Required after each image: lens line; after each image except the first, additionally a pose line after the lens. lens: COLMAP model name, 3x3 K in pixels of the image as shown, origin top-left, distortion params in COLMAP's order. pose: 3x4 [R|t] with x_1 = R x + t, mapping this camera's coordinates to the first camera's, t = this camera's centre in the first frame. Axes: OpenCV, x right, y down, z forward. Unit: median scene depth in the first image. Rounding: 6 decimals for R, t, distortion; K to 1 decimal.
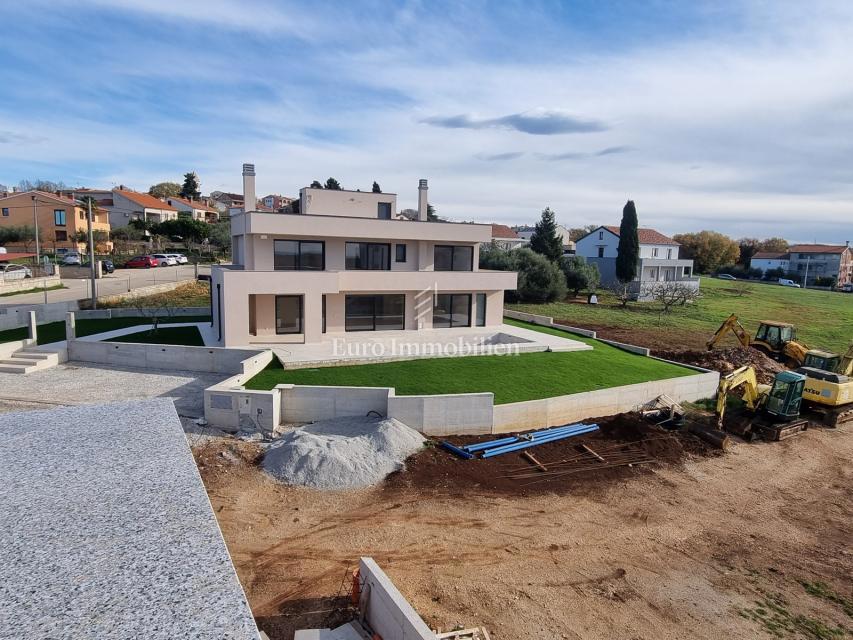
lens RADIAL K [[506.3, 0, 426.5], [0, 506.3, 320.0], [0, 0, 1]] dist [-0.001795, 0.000286]
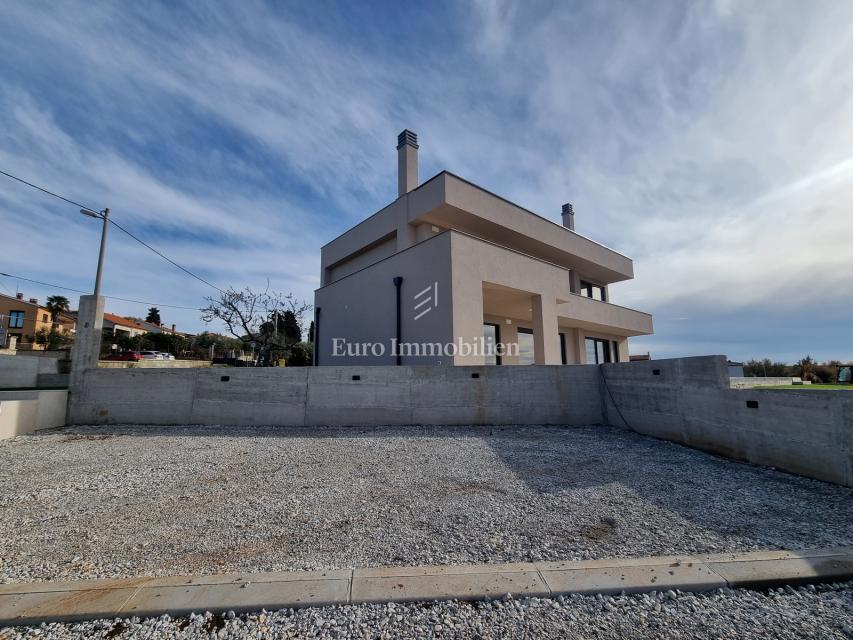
lens RADIAL K [[368.9, 0, 426.5], [0, 368.9, 320.0], [0, 0, 1]] dist [-0.000549, -0.000172]
pose [[0.971302, -0.002025, 0.237842, -0.169112], [0.069782, 0.958386, -0.276816, 0.032124], [-0.227384, 0.285469, 0.931023, 0.219938]]
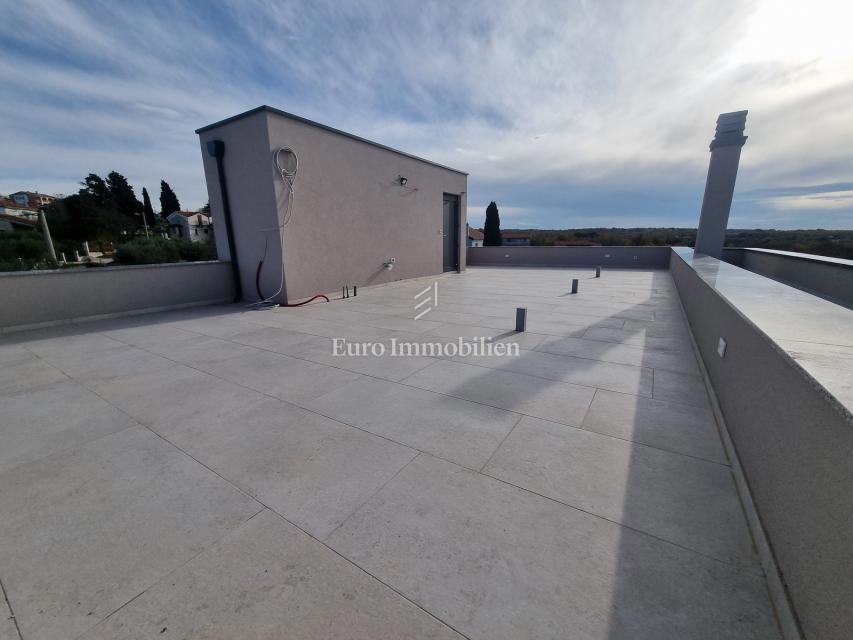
lens RADIAL K [[341.0, 0, 426.5], [0, 341.0, 320.0], [0, 0, 1]] dist [-0.009893, -0.000070]
pose [[0.849044, -0.155060, 0.505055, -0.123362], [0.103620, 0.986268, 0.128605, -0.084137], [-0.518060, -0.056858, 0.853452, 0.382439]]
